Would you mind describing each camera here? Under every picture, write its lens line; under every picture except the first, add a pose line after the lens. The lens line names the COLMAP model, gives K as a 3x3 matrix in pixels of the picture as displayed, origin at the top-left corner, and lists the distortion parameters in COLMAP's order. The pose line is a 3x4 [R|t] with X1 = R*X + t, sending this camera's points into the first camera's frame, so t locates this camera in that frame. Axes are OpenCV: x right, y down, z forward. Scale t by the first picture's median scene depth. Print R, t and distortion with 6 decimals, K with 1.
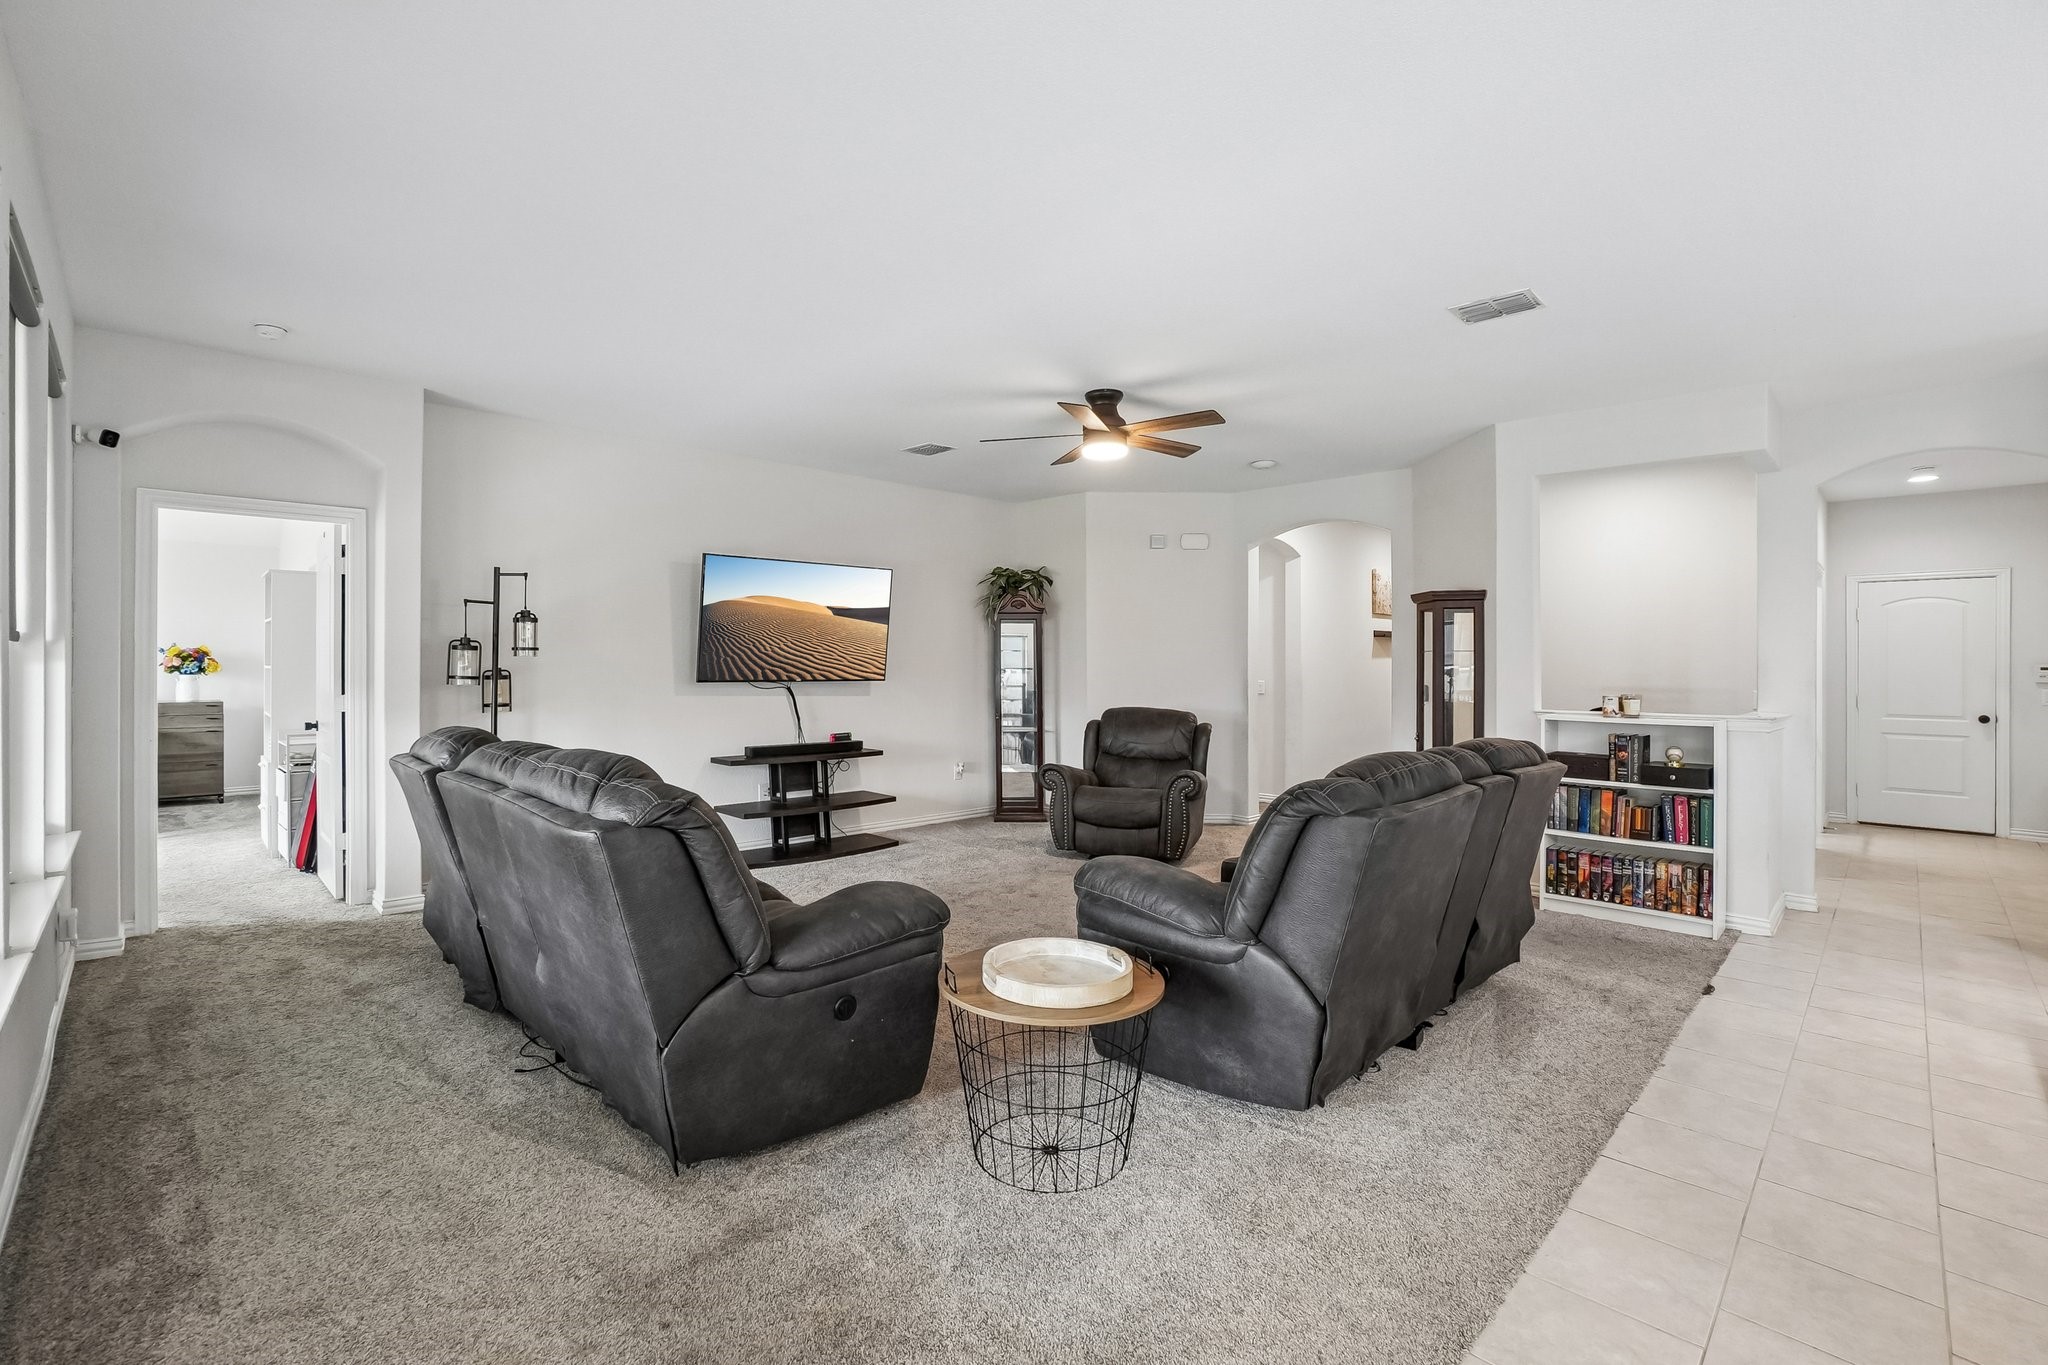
lens RADIAL K [[913.2, 0, 1018.2], [0, 913.2, 660.6], [0, 0, 1]] dist [-0.043074, 0.011927]
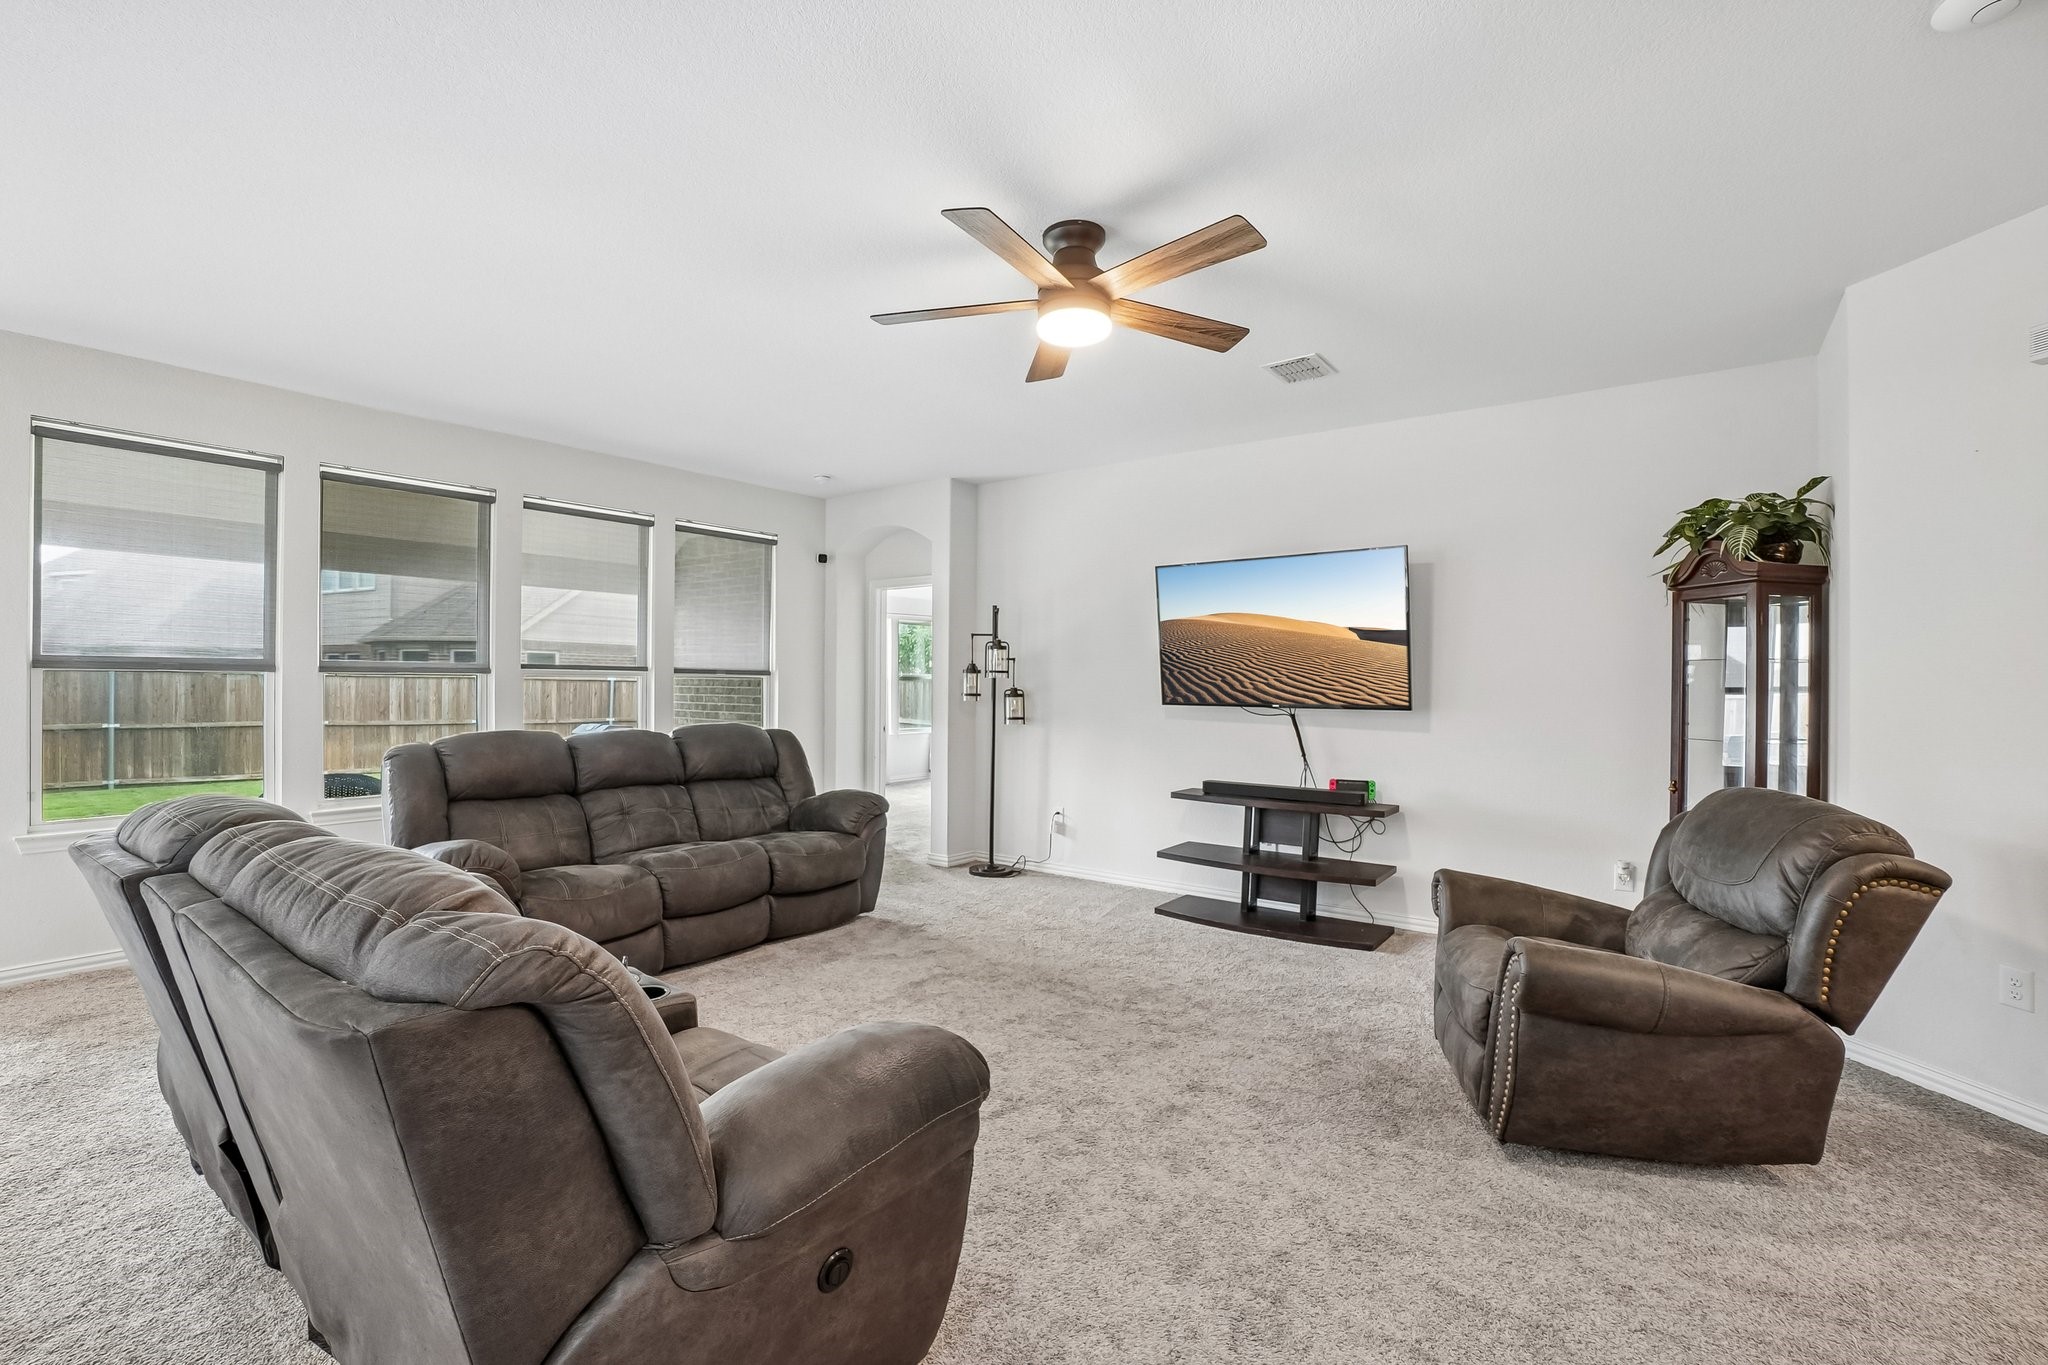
lens RADIAL K [[913.2, 0, 1007.0], [0, 913.2, 680.5], [0, 0, 1]] dist [-0.043074, 0.011927]
pose [[0.126362, -0.008278, -0.991950, 0.683296], [-0.002448, 0.999960, -0.008657, 0.008413], [0.991981, 0.003522, 0.126337, 0.868231]]
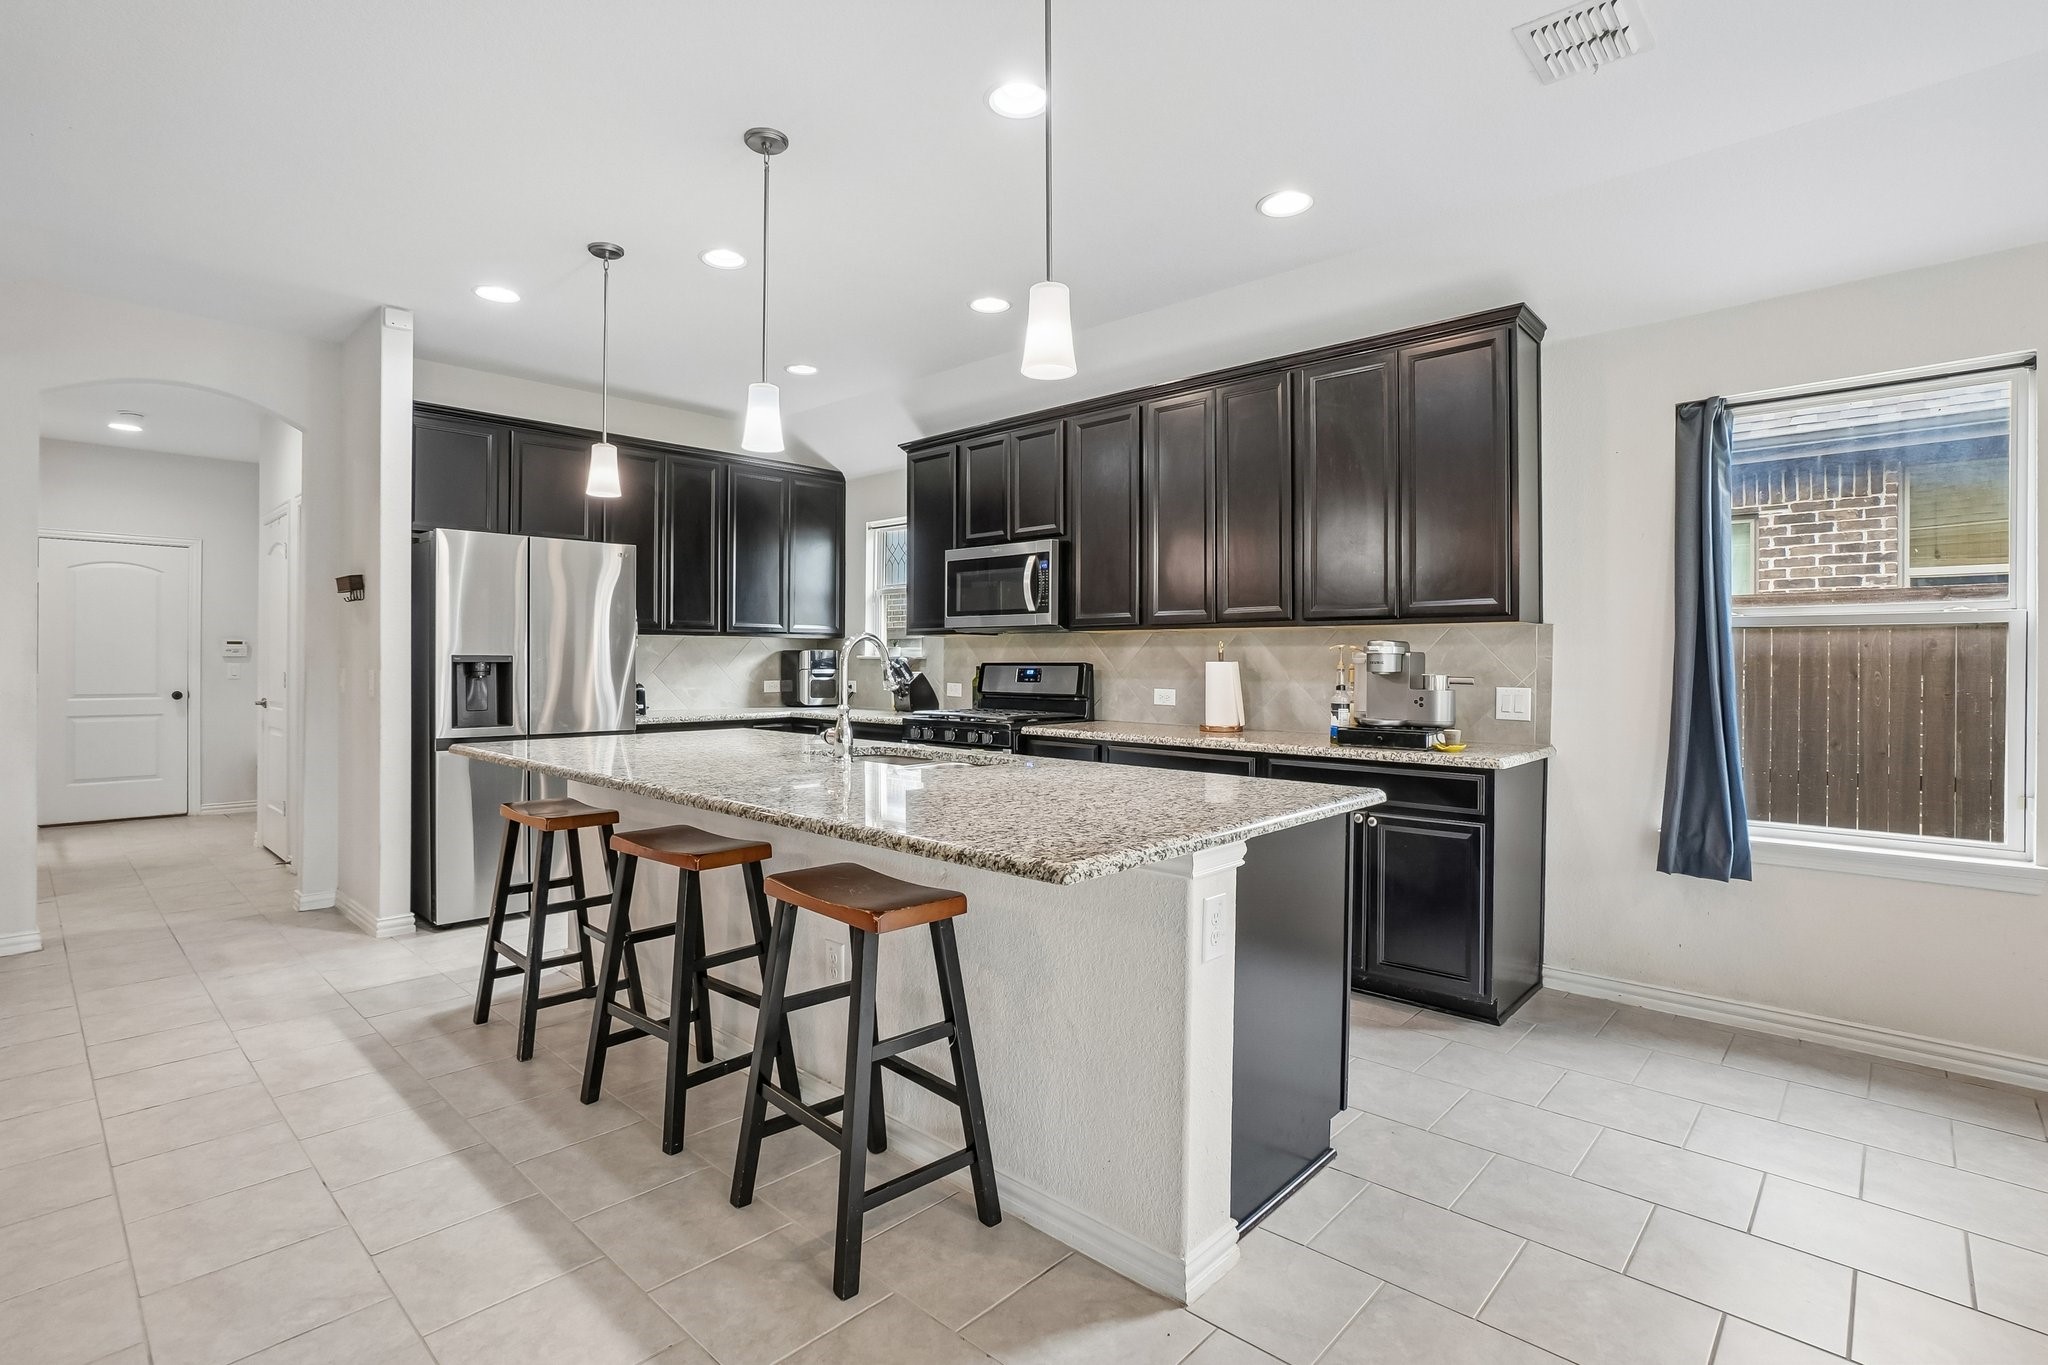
lens RADIAL K [[975.1, 0, 982.9], [0, 975.1, 654.2], [0, 0, 1]] dist [0.000790, 0.001731]
pose [[0.002602, 0.000095, 0.999997, 0.062700], [-0.007845, 0.999969, -0.000074, 0.023808], [-0.999966, -0.007845, 0.002603, 0.194081]]
